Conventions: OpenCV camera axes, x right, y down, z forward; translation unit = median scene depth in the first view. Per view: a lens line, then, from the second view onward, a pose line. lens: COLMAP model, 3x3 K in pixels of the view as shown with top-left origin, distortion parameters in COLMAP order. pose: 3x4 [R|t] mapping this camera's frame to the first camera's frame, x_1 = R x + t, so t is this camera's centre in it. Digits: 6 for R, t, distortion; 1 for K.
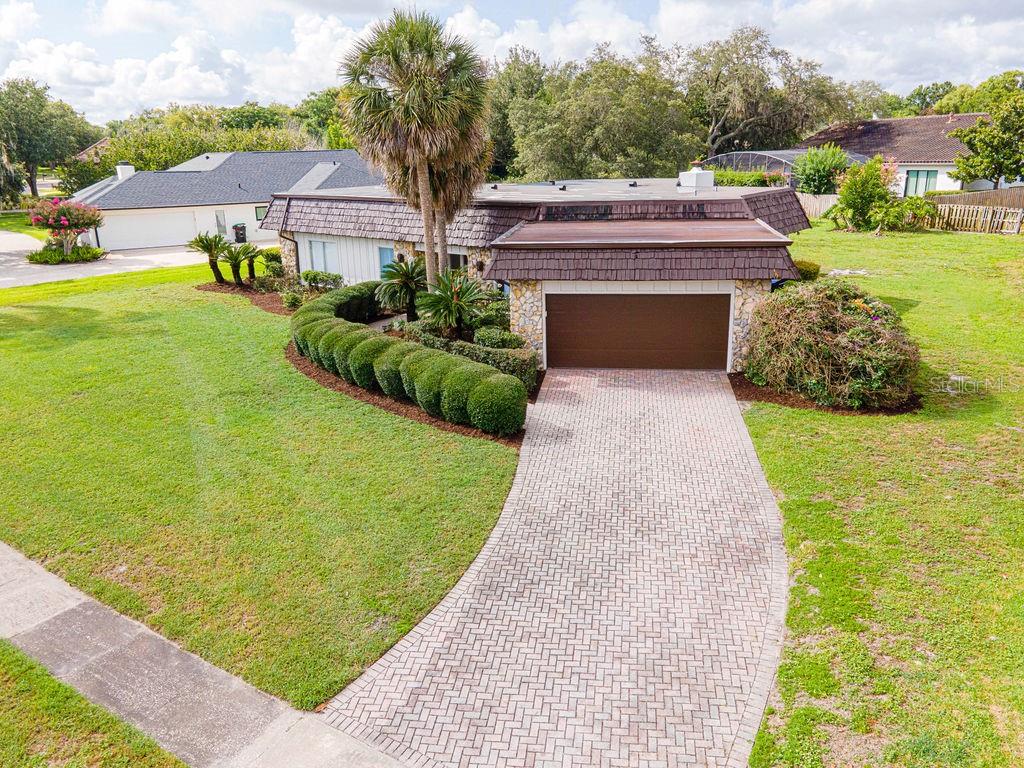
lens RADIAL K [[736.8, 0, 512.0], [0, 736.8, 384.0], [0, 0, 1]] dist [0.025142, 0.040188]
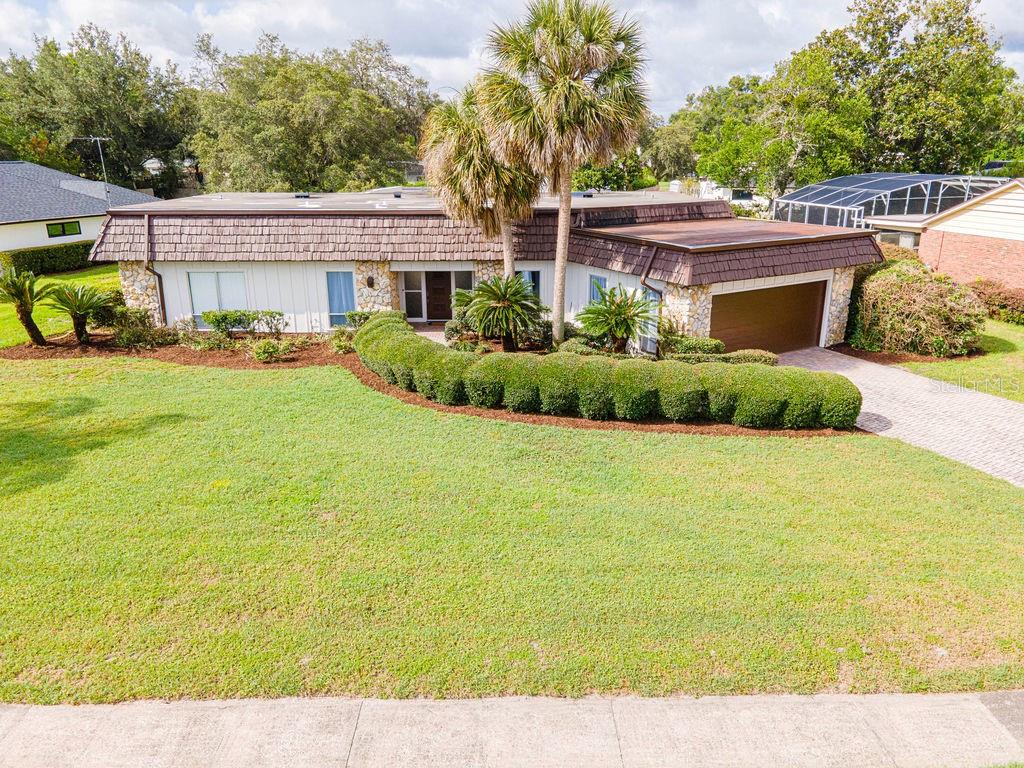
lens RADIAL K [[736.8, 0, 512.0], [0, 736.8, 384.0], [0, 0, 1]] dist [0.025142, 0.040188]
pose [[0.790912, -0.170177, 0.587790, -0.548008], [0.175090, 0.983328, 0.049097, -0.070236], [-0.586346, 0.064085, 0.807522, 0.239401]]
